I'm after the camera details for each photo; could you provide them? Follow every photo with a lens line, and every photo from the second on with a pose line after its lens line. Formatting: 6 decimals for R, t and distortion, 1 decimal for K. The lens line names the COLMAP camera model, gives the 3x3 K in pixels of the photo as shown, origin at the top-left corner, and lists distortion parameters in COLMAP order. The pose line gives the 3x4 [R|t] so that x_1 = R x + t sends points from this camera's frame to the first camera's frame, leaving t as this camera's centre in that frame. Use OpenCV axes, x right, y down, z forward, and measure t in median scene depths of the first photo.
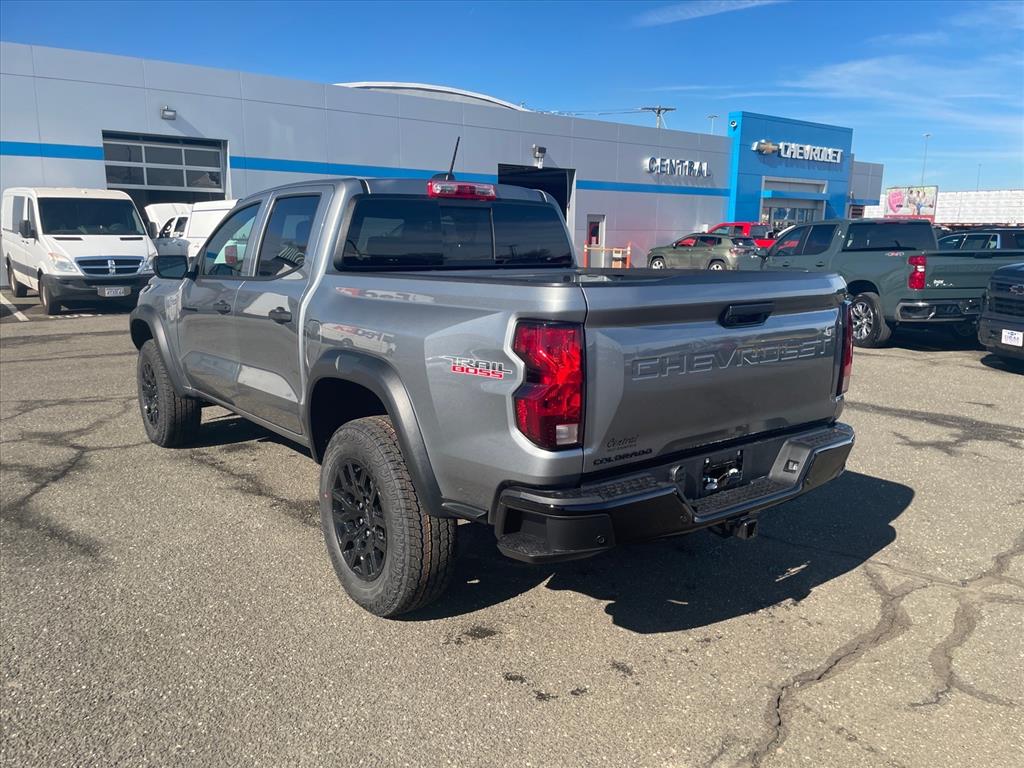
lens RADIAL K [[808.3, 0, 495.0], [0, 808.3, 375.9], [0, 0, 1]] dist [0.113439, -0.219341]
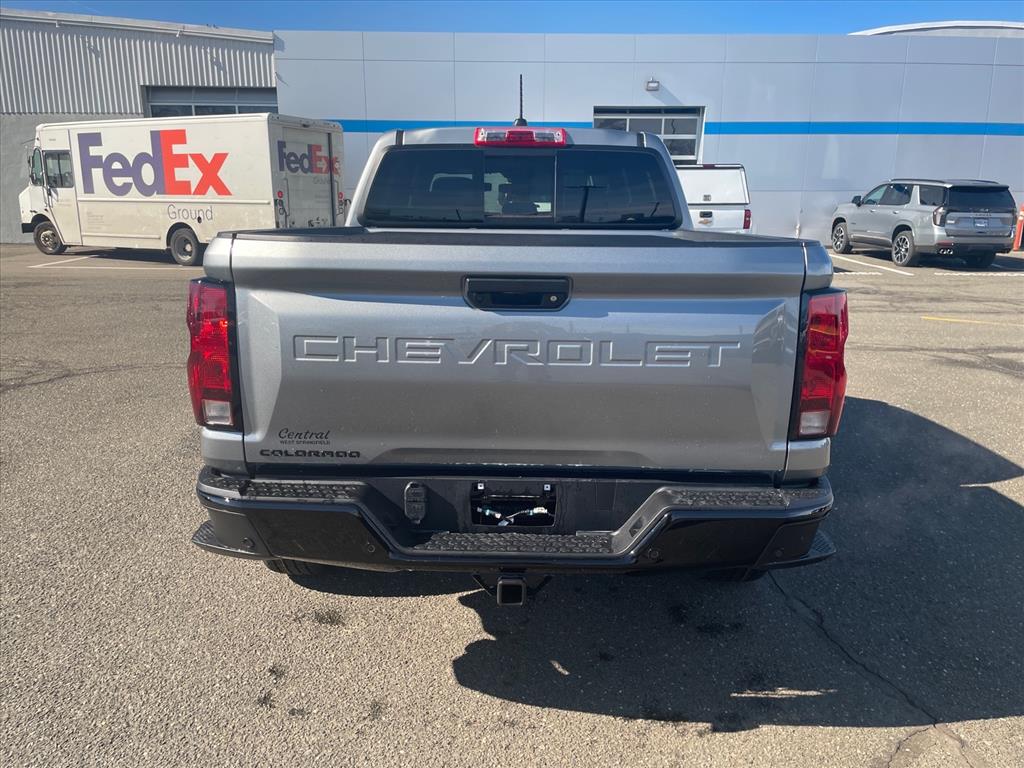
lens RADIAL K [[784.8, 0, 507.2], [0, 784.8, 376.2], [0, 0, 1]] dist [0.080208, -0.120027]
pose [[0.771962, 0.134084, -0.621366, 0.609122], [-0.107248, 0.990960, 0.080597, -0.047910], [0.626556, 0.004422, 0.779364, 0.390636]]
